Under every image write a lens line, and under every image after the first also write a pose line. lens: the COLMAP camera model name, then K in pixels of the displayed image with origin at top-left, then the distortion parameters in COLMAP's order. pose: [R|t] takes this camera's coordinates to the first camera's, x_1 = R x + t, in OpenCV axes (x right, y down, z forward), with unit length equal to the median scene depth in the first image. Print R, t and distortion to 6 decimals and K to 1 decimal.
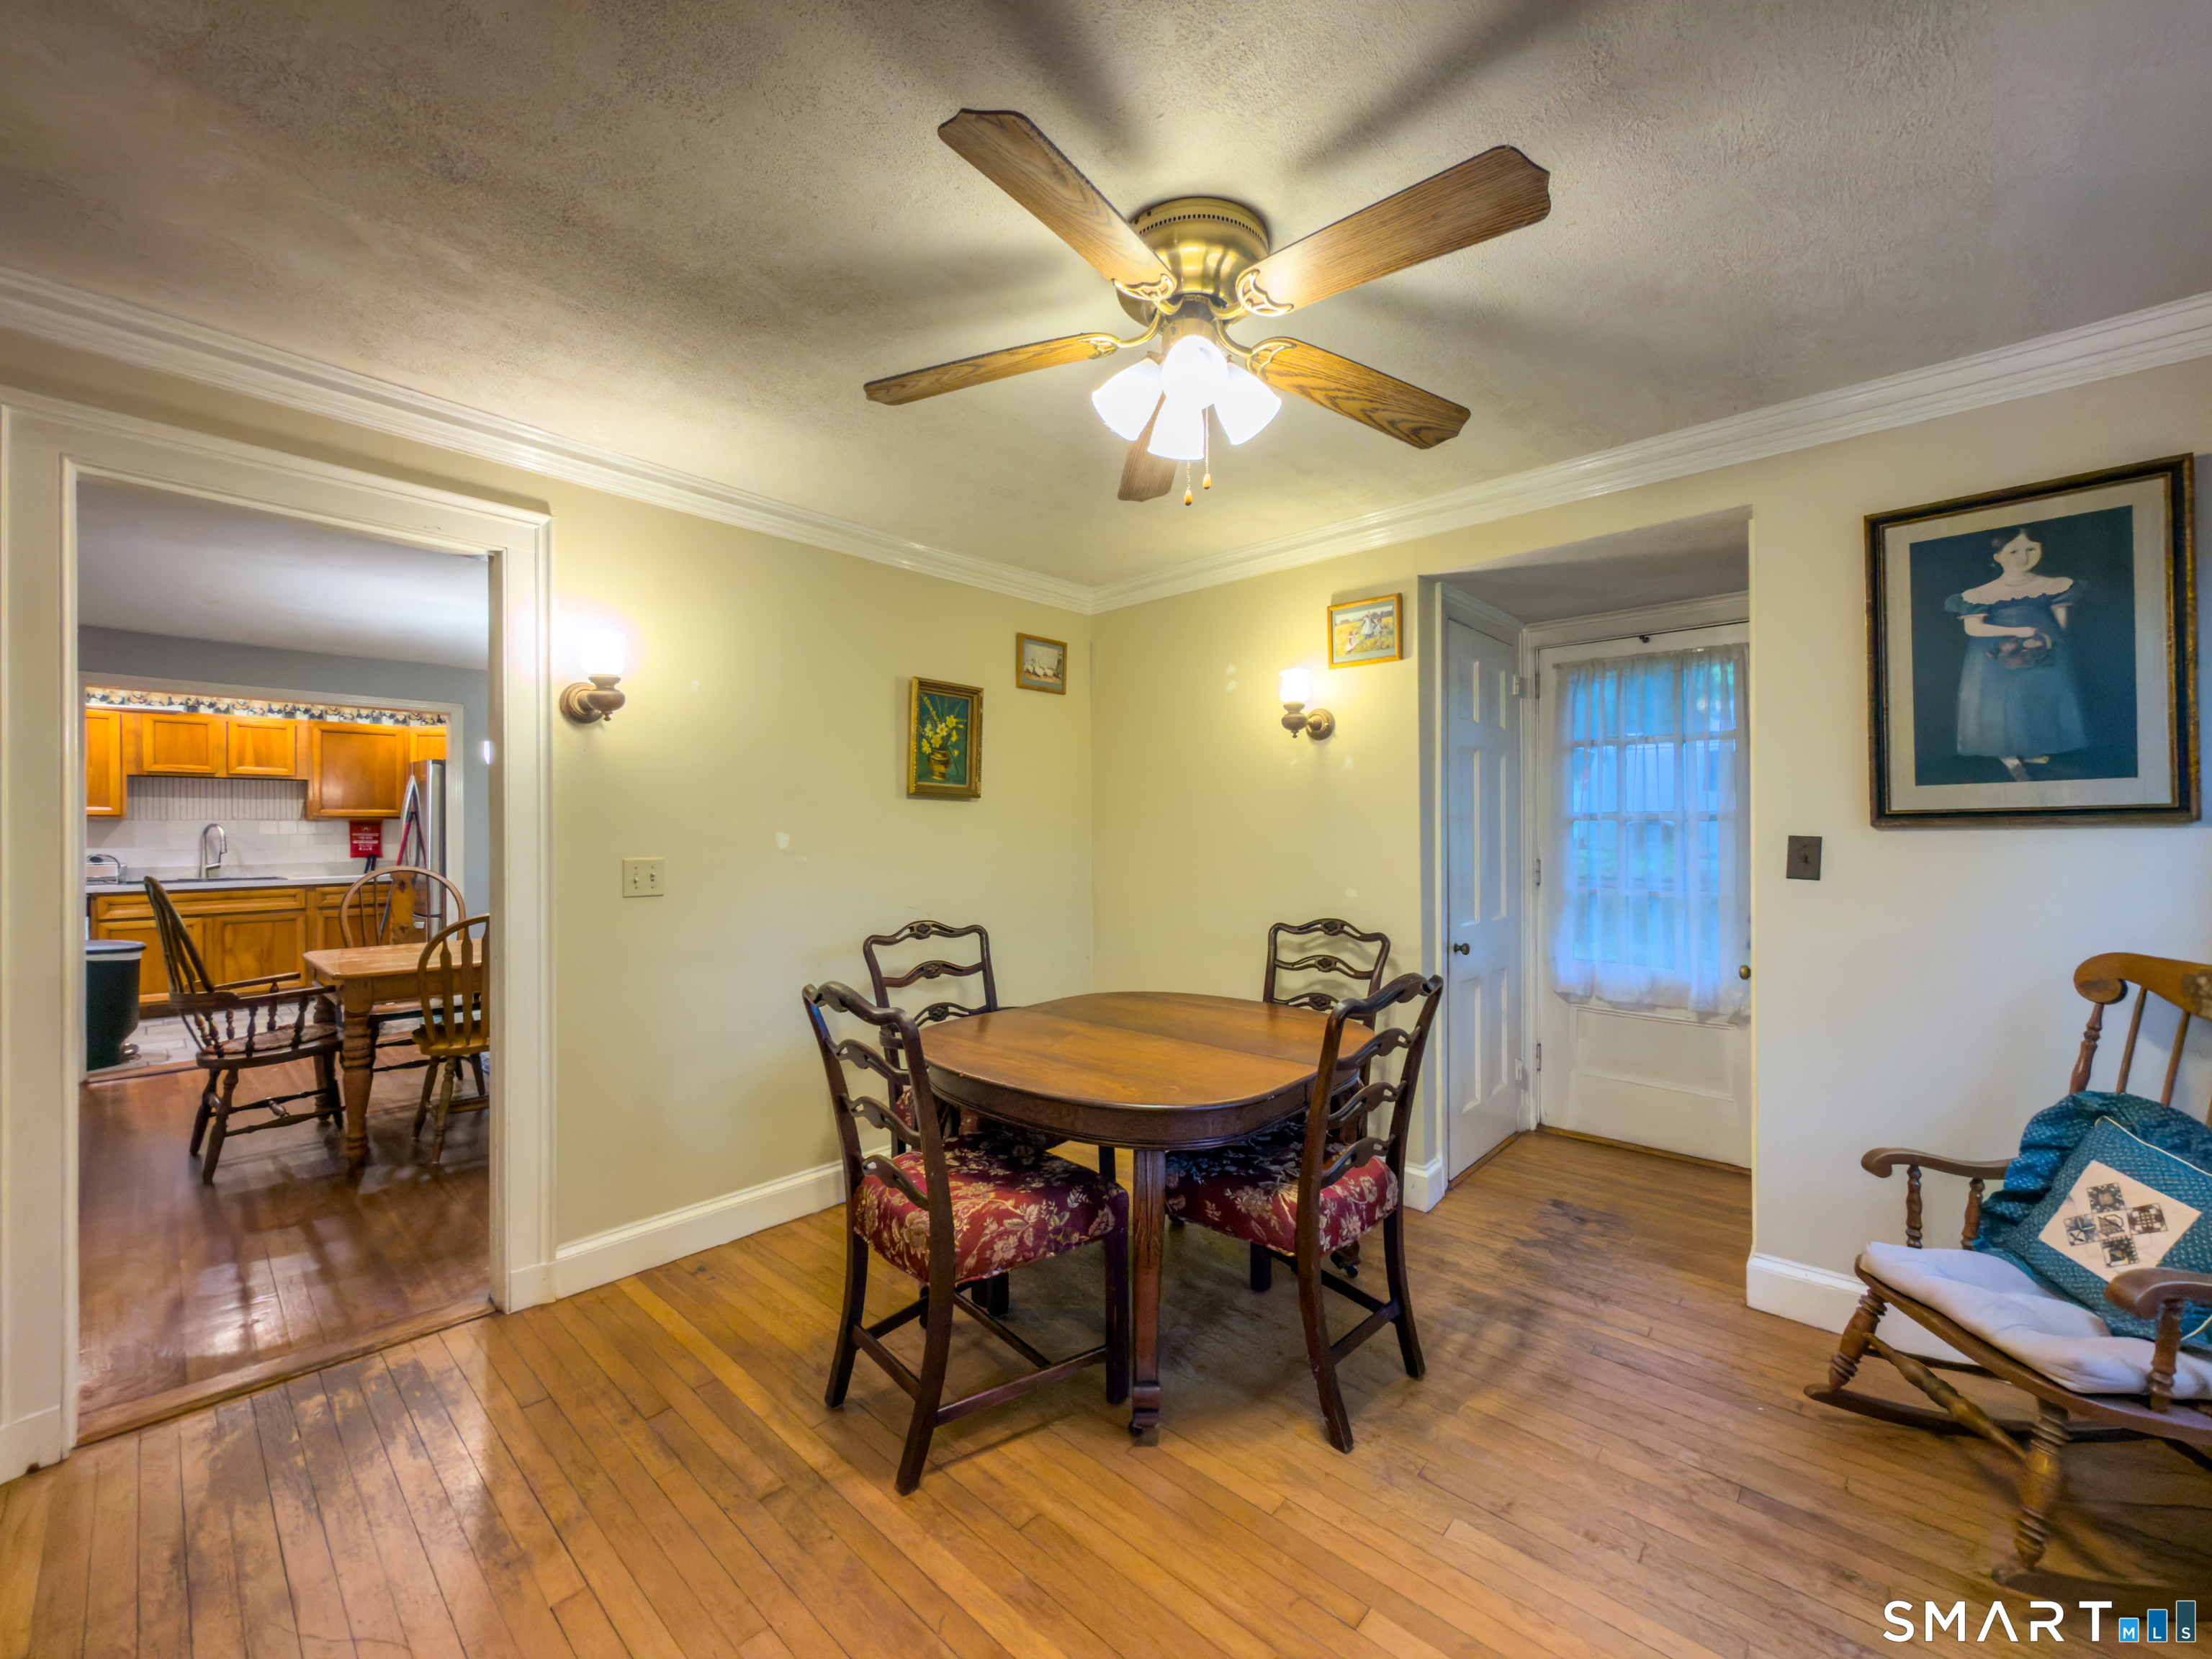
lens RADIAL K [[894.4, 0, 1102.6], [0, 894.4, 828.4], [0, 0, 1]] dist [0.002637, 0.001270]
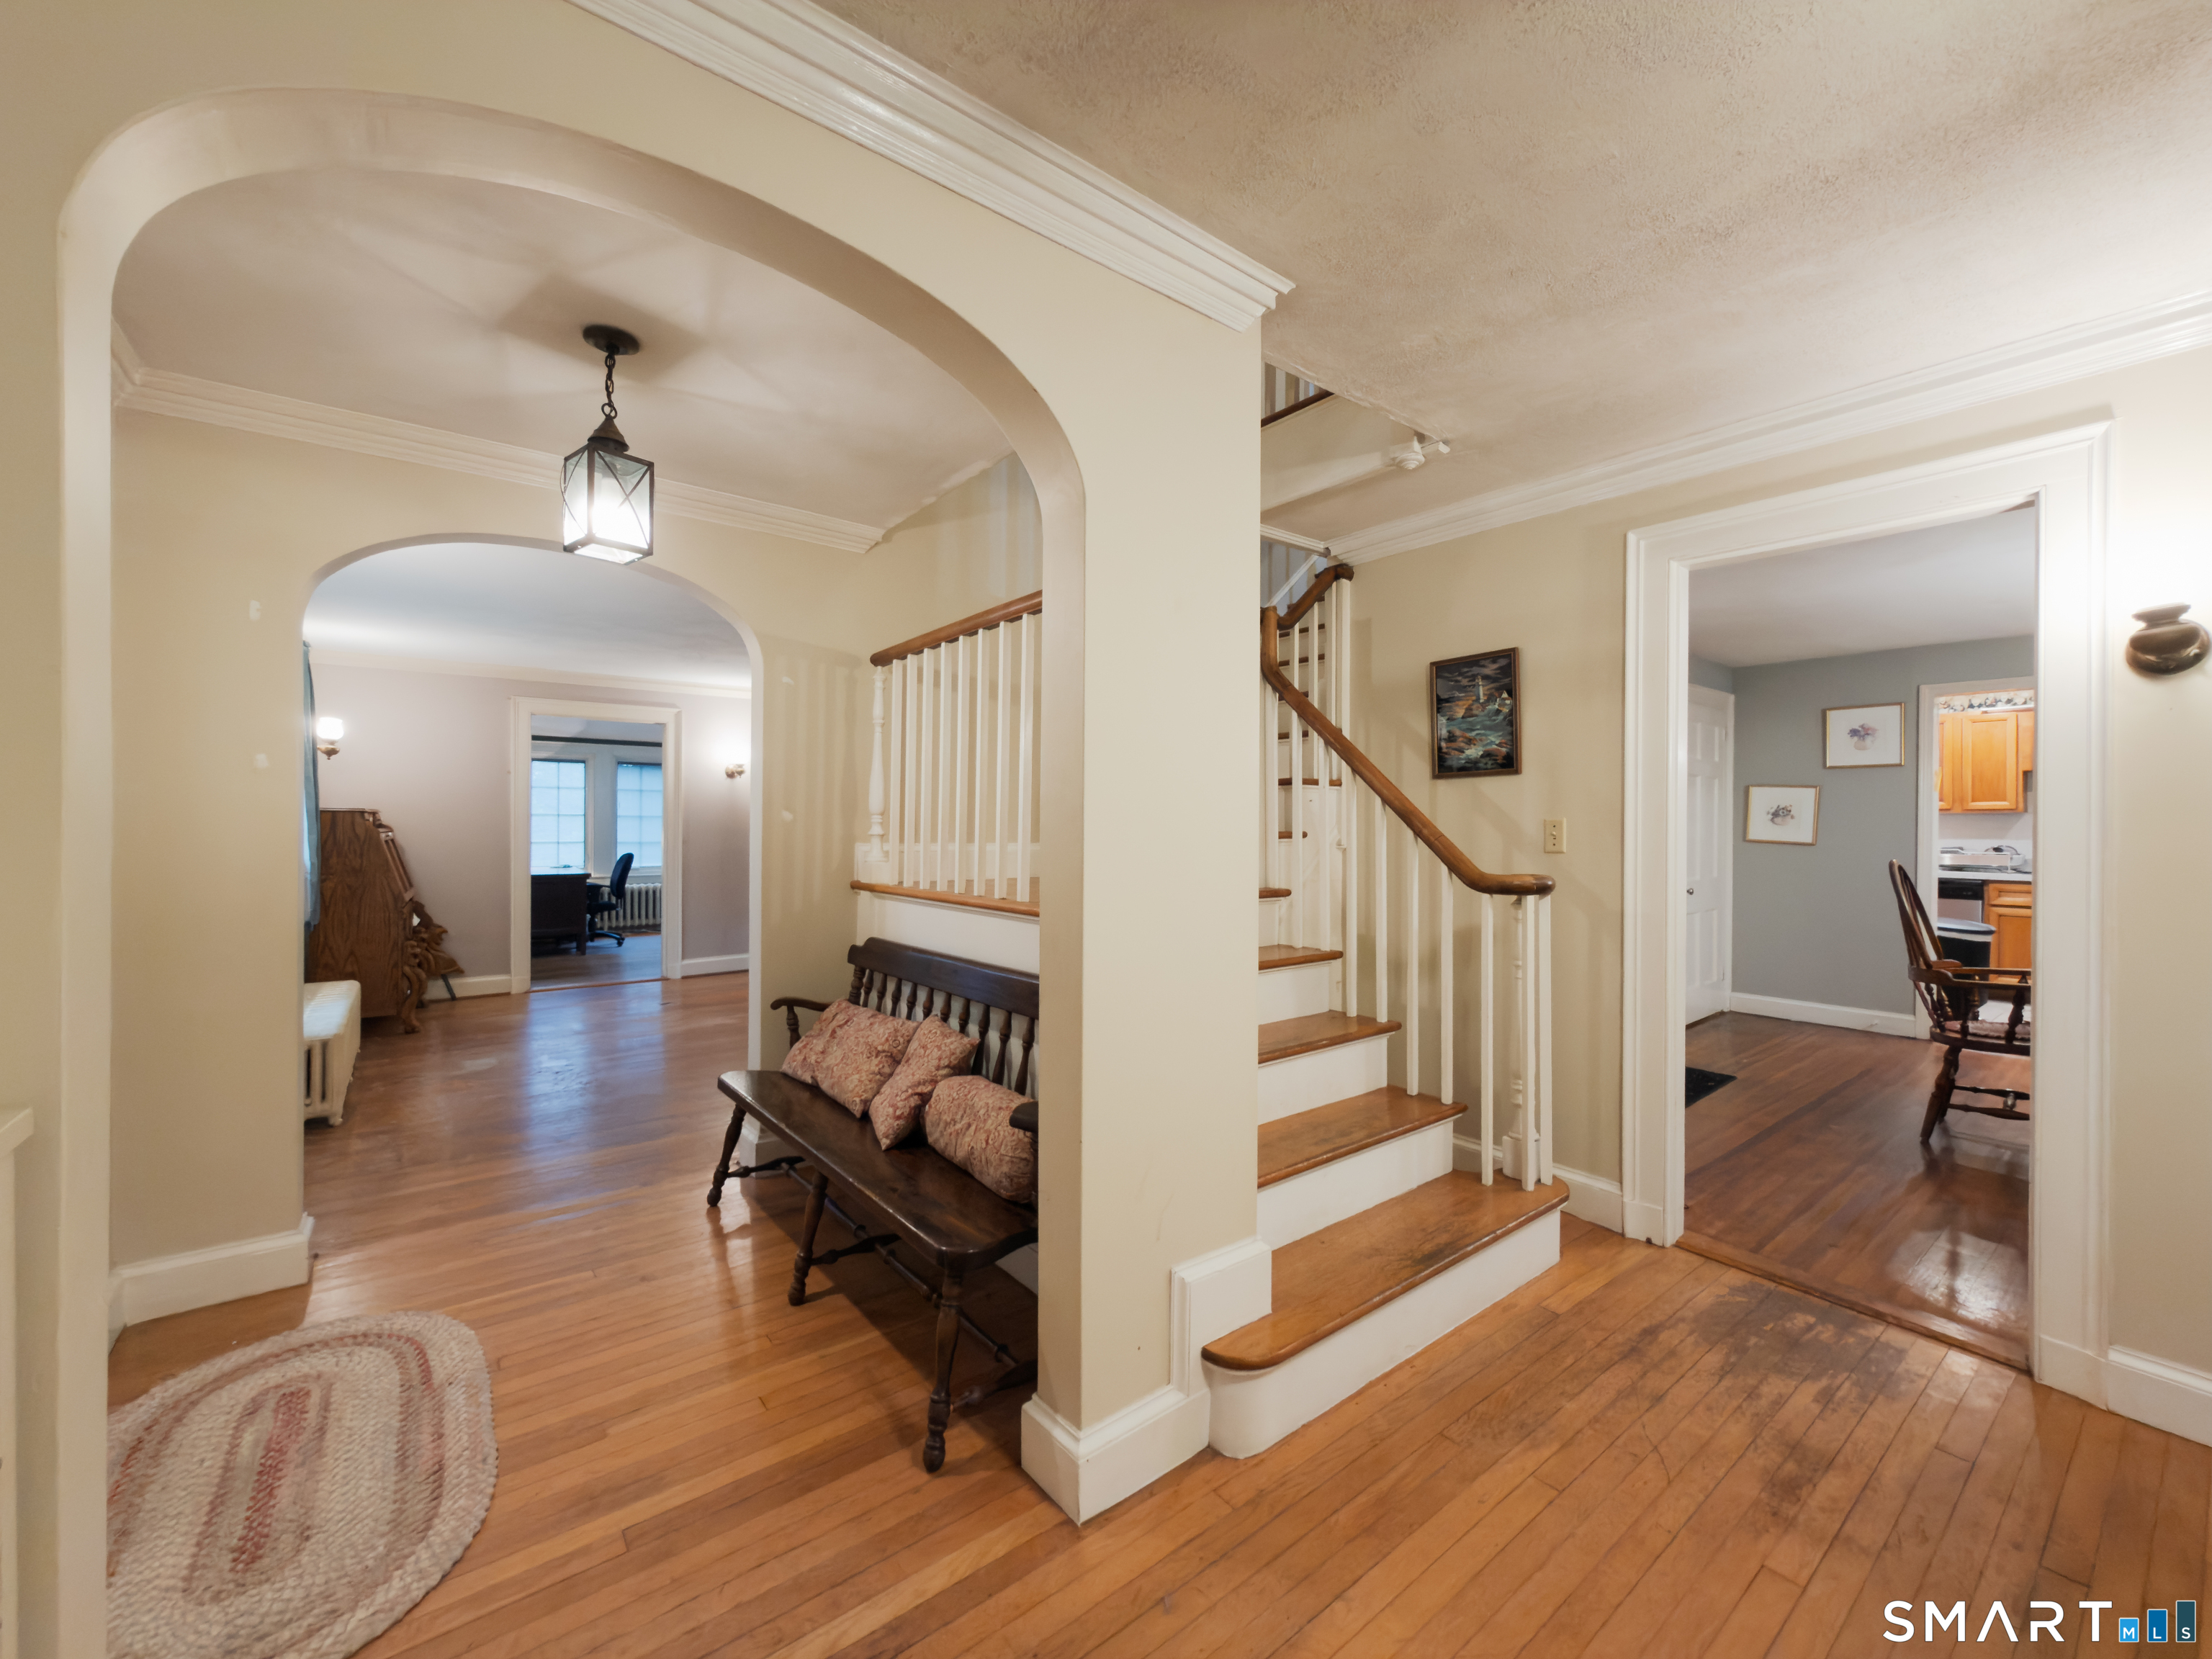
lens RADIAL K [[894.4, 0, 1112.3], [0, 894.4, 828.1], [0, 0, 1]] dist [0.002637, 0.001270]
pose [[-0.158695, 0.007538, -0.987299, 1.354476], [-0.005032, 0.999952, 0.008443, 0.043762], [0.987315, 0.006308, -0.158649, 1.105966]]
